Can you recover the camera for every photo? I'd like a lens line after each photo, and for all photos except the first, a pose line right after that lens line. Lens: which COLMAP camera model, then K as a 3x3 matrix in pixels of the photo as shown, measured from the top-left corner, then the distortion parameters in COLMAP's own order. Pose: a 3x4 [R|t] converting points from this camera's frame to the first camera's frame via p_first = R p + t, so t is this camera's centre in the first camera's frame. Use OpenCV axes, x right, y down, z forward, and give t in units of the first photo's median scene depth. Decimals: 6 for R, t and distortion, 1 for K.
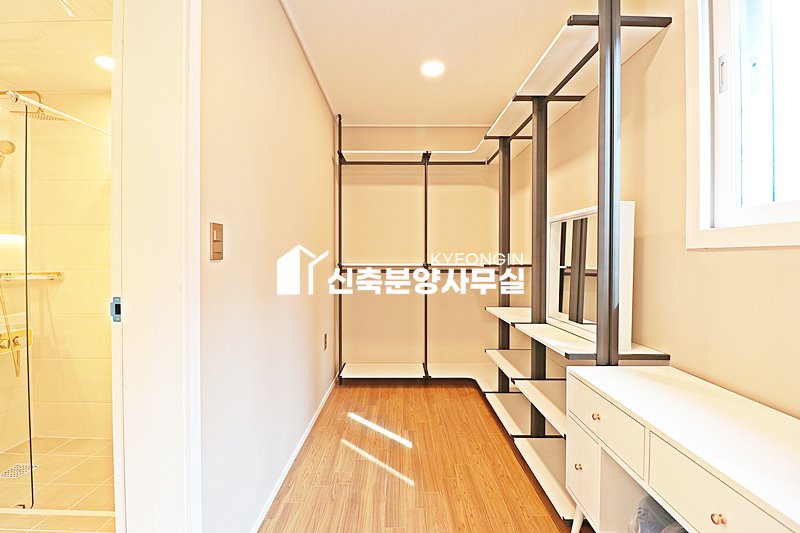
lens RADIAL K [[371.6, 0, 394.0], [0, 371.6, 266.6], [0, 0, 1]] dist [-0.008136, -0.005774]
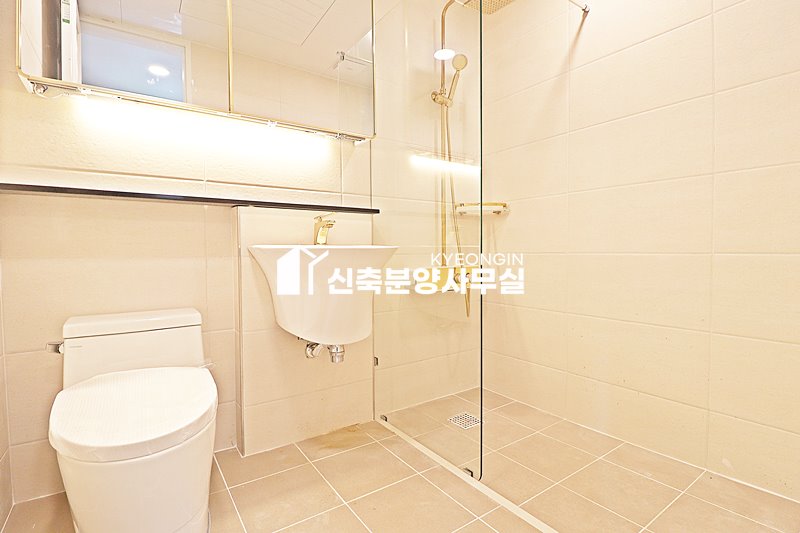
lens RADIAL K [[371.6, 0, 403.3], [0, 371.6, 263.8], [0, 0, 1]] dist [-0.008136, -0.005774]
pose [[0.565310, 0.001558, -0.824877, -0.330797], [-0.003185, 0.999995, -0.000294, 0.159568], [0.824872, 0.002794, 0.565312, 0.314928]]
